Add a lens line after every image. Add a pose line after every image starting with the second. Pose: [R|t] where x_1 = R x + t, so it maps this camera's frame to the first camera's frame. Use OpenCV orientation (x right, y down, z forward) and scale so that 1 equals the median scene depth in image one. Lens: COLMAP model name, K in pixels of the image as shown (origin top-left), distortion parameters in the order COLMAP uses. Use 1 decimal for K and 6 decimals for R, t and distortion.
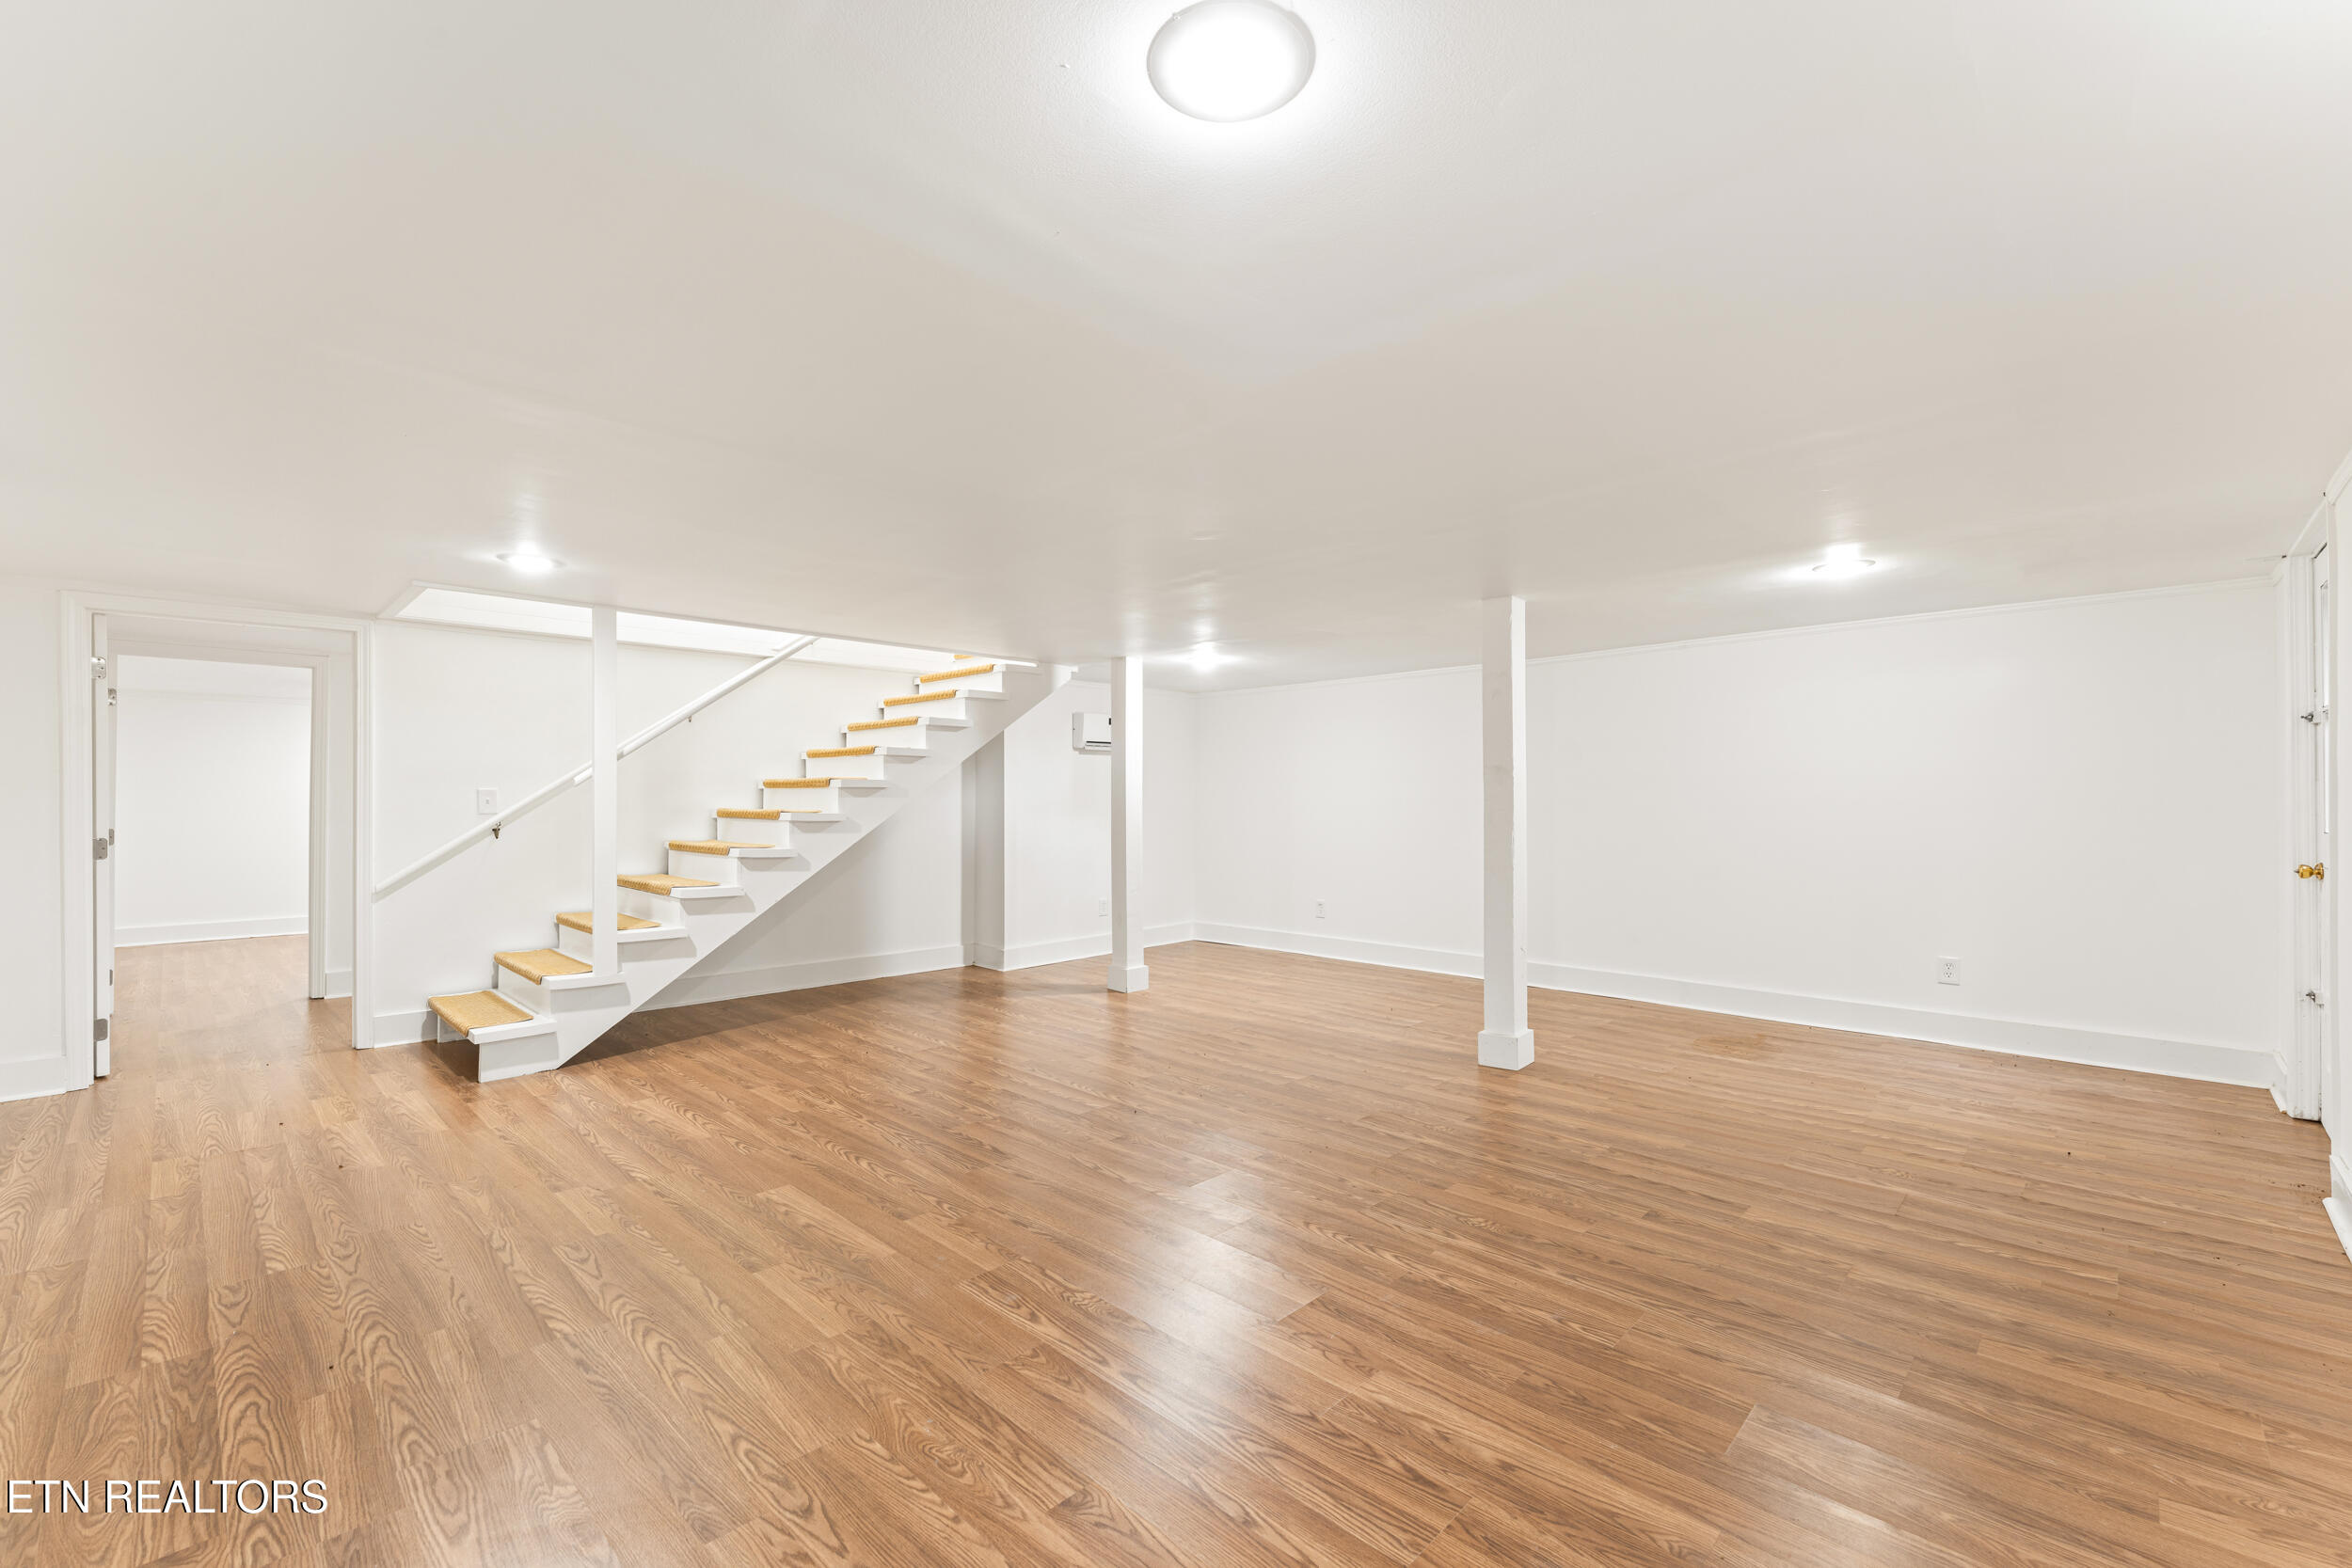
lens RADIAL K [[960.7, 0, 1161.8], [0, 960.7, 809.3], [0, 0, 1]] dist [0.000552, -0.000107]
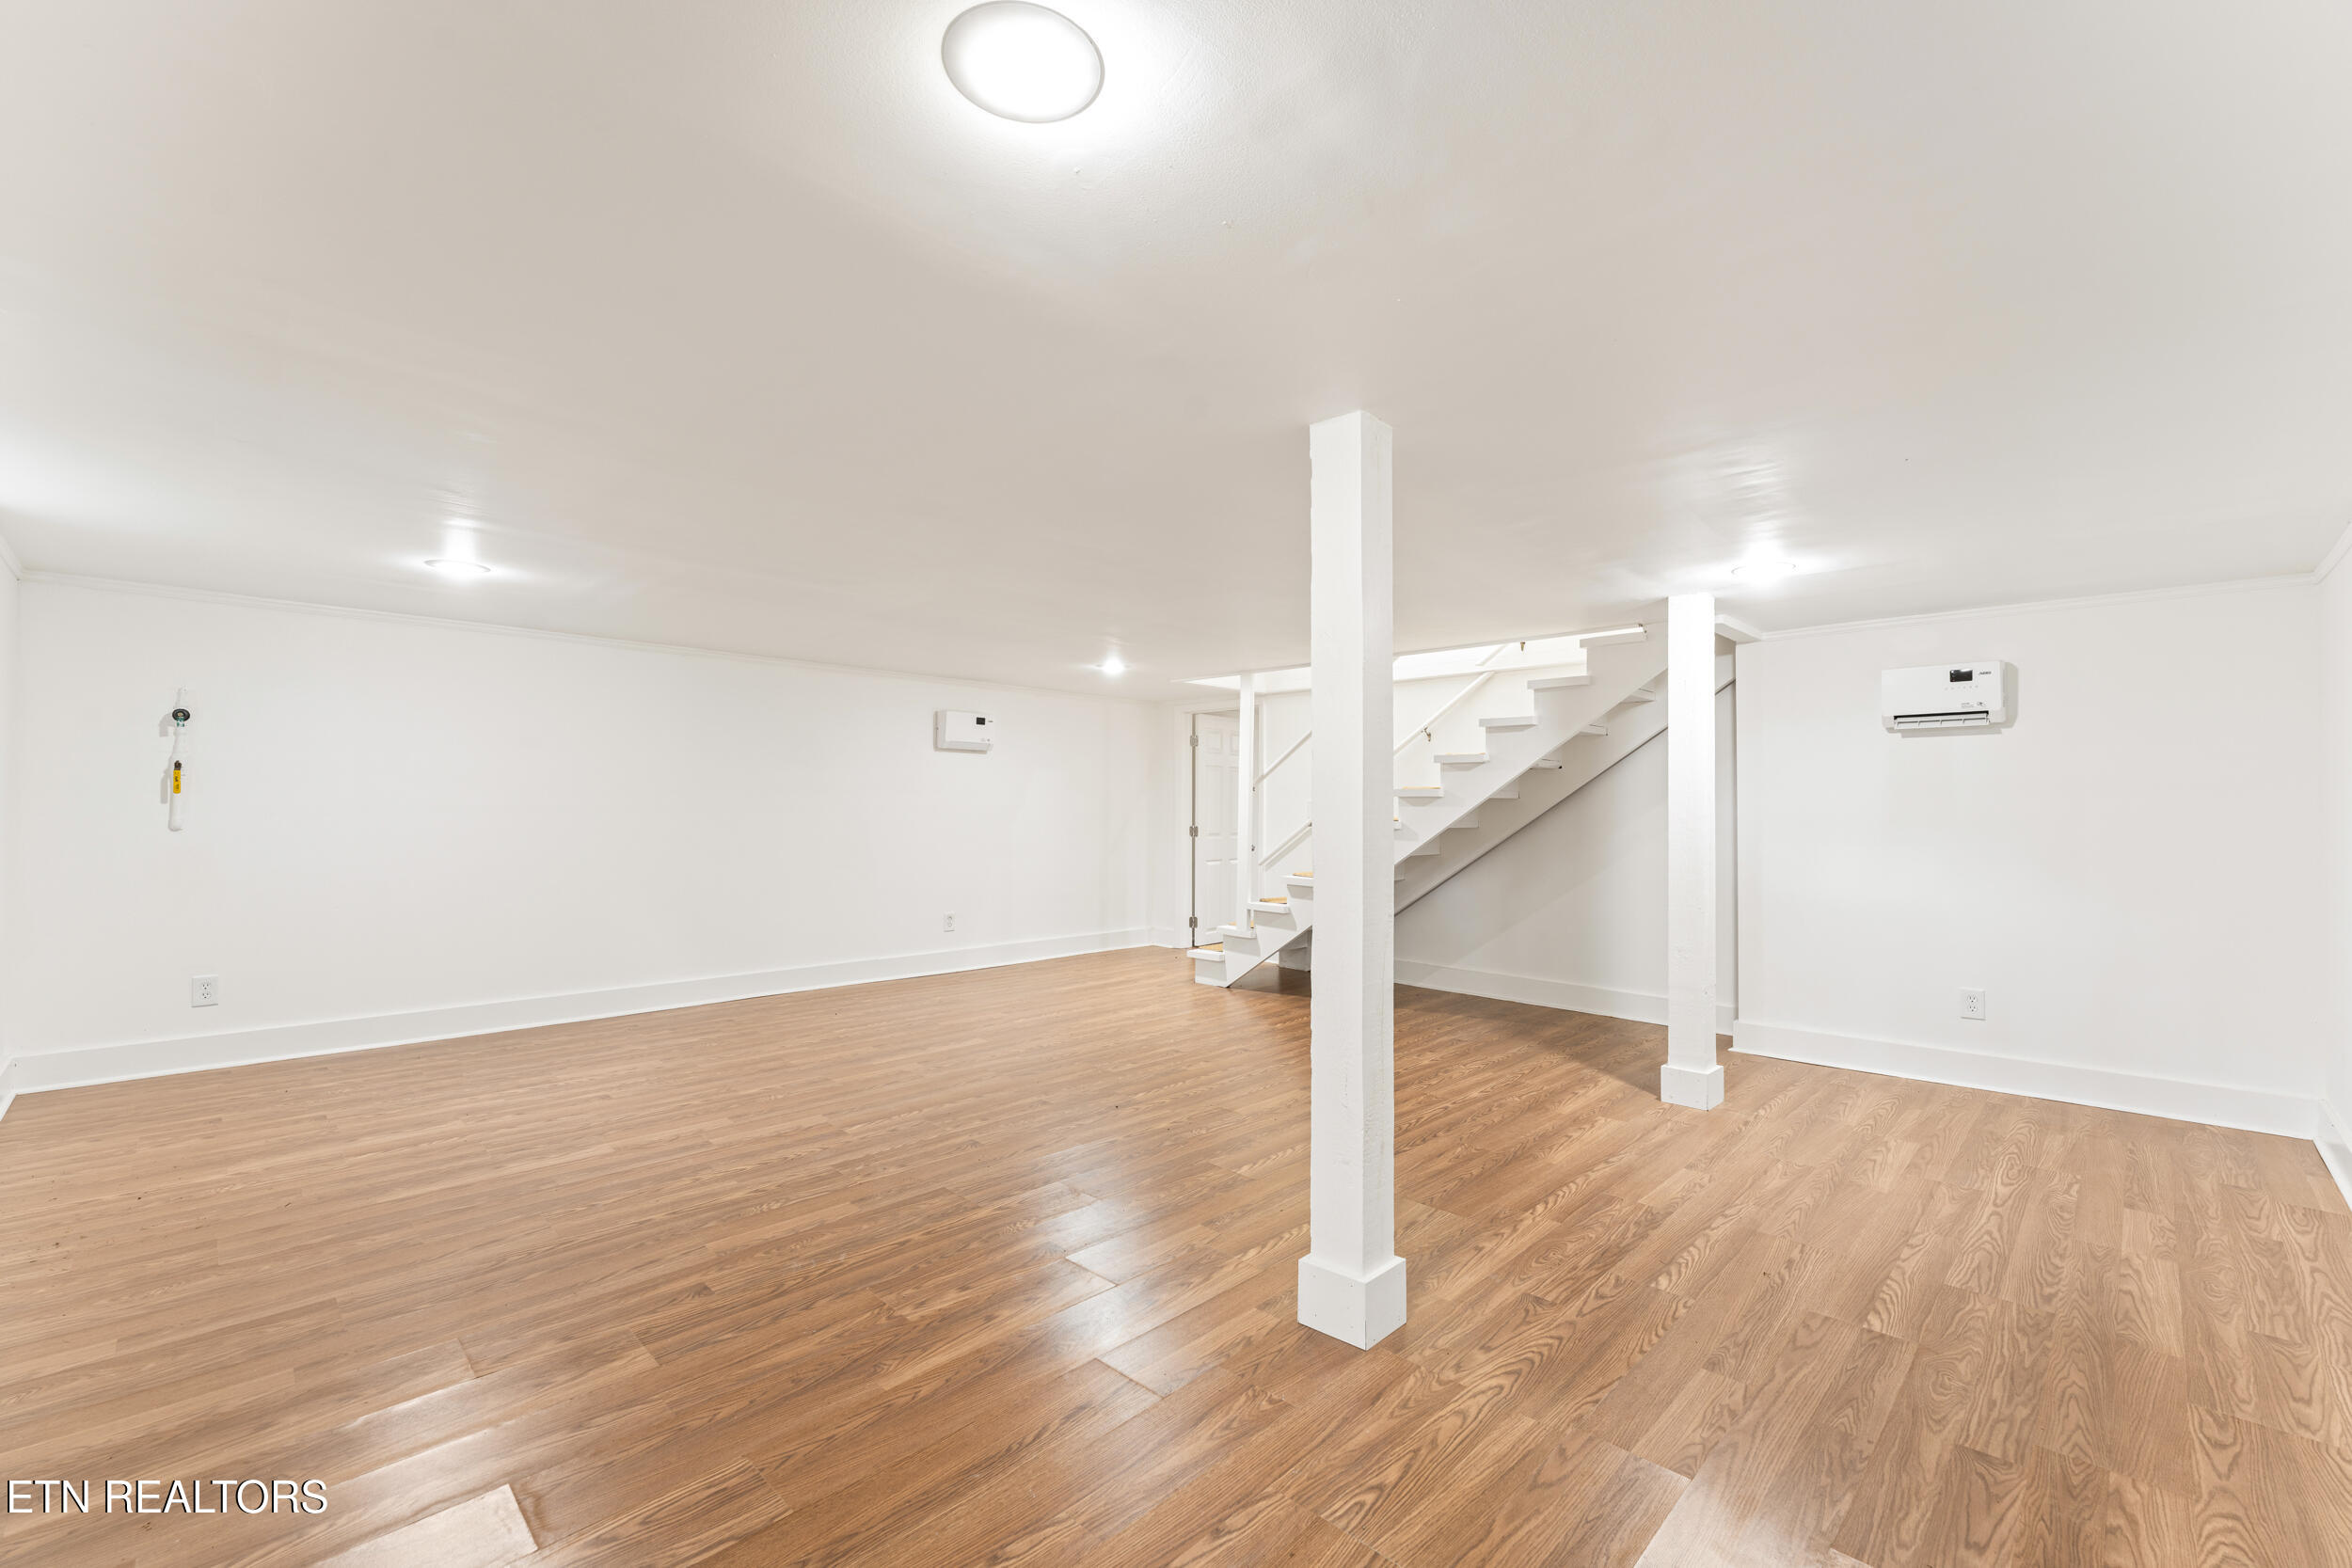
lens RADIAL K [[984.7, 0, 1163.7], [0, 984.7, 740.1], [0, 0, 1]] dist [-0.001338, -0.004338]
pose [[-0.008384, -0.070667, -0.997465, 1.185335], [-0.021540, 0.997281, -0.070473, -0.003197], [0.999733, 0.020894, -0.009883, 1.191135]]
